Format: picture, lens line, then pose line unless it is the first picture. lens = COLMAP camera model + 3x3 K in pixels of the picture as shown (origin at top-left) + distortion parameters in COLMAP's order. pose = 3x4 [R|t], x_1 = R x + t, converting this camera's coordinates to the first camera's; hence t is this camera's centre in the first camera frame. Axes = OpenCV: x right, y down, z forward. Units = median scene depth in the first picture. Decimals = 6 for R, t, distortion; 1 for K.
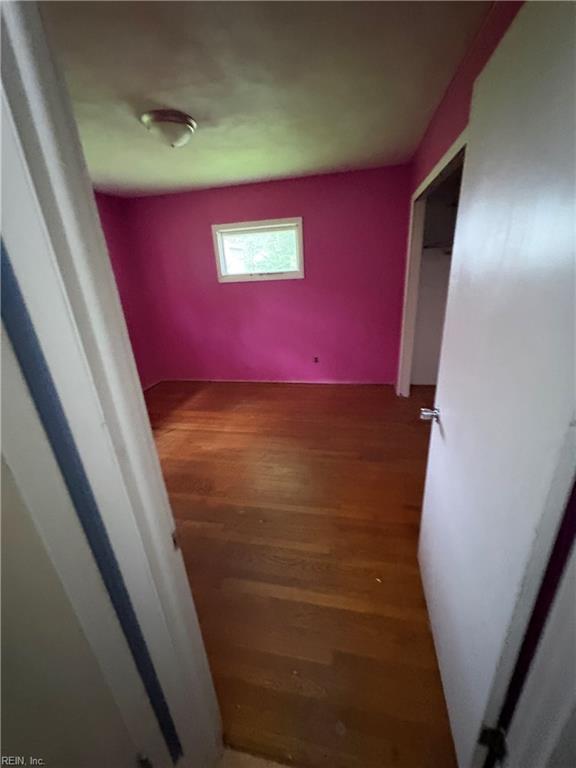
lens RADIAL K [[307.5, 0, 287.2], [0, 307.5, 383.5], [0, 0, 1]] dist [0.009618, -0.001511]
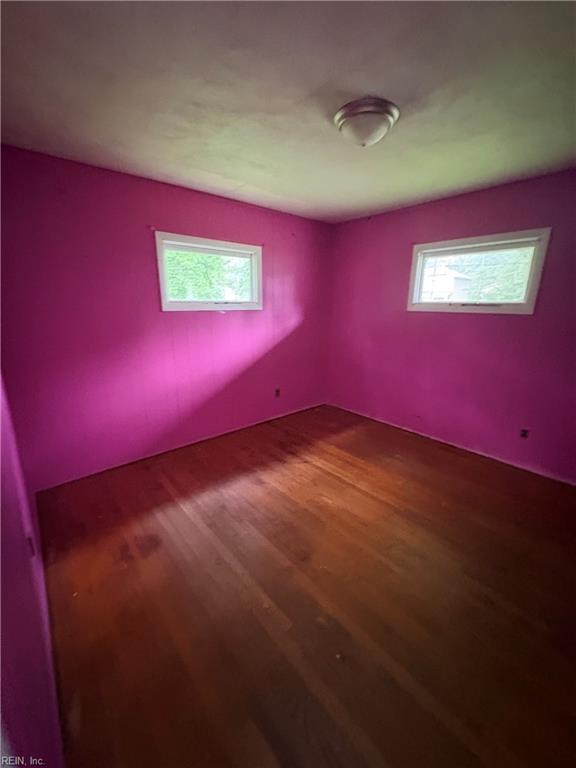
lens RADIAL K [[307.5, 0, 290.7], [0, 307.5, 384.1], [0, 0, 1]] dist [0.009618, -0.001511]
pose [[0.800835, 0.216156, -0.558515, 0.045415], [-0.260809, 0.965390, -0.000340, -0.054999], [0.539112, 0.145938, 0.829494, 0.173100]]
